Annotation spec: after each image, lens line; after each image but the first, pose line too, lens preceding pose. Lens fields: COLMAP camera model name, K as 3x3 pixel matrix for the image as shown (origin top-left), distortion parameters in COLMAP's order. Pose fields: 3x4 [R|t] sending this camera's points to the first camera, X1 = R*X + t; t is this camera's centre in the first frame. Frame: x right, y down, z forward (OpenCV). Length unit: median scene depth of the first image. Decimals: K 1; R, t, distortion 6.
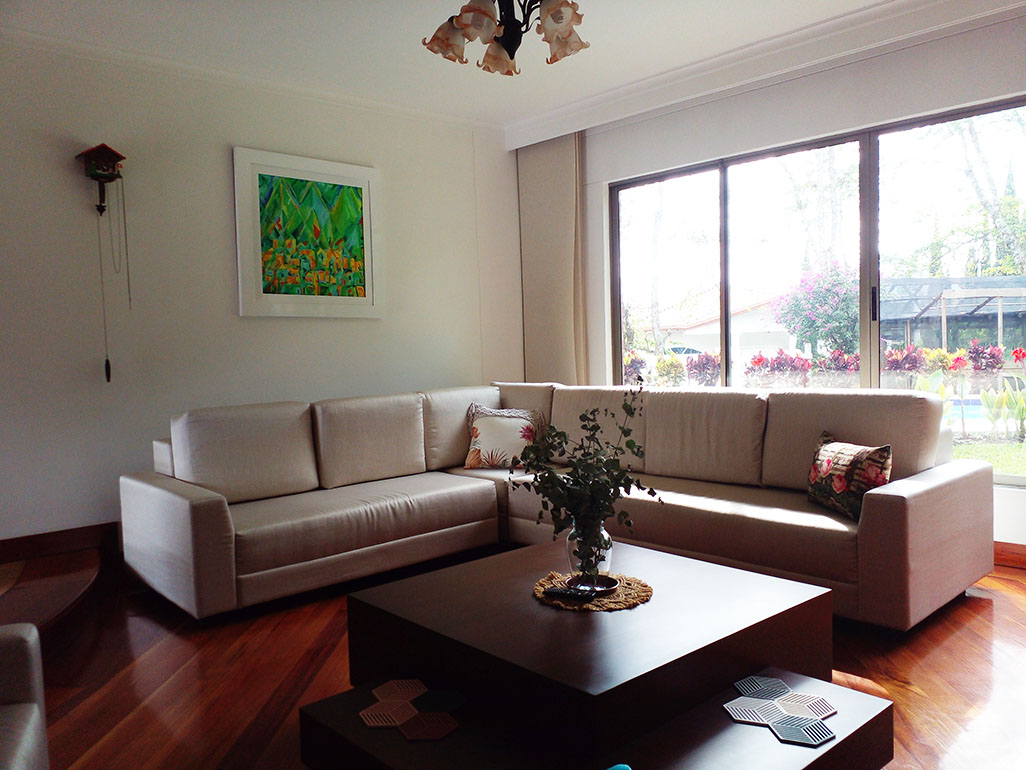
lens RADIAL K [[825.2, 0, 508.8], [0, 825.2, 389.5], [0, 0, 1]] dist [0.065037, -0.074714]
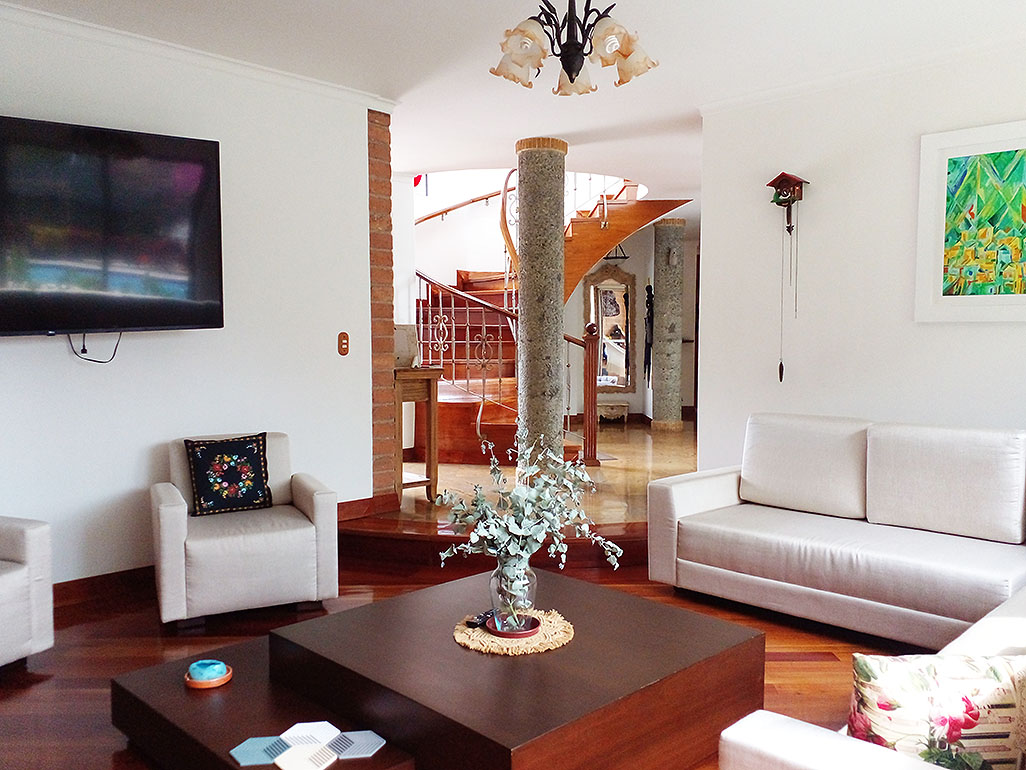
lens RADIAL K [[825.2, 0, 508.8], [0, 825.2, 381.8], [0, 0, 1]] dist [0.065037, -0.074714]
pose [[0.062136, 0.083336, -0.994582, 0.557391], [-0.061160, 0.994953, 0.079546, -0.067647], [0.996192, 0.055885, 0.066919, 0.491424]]
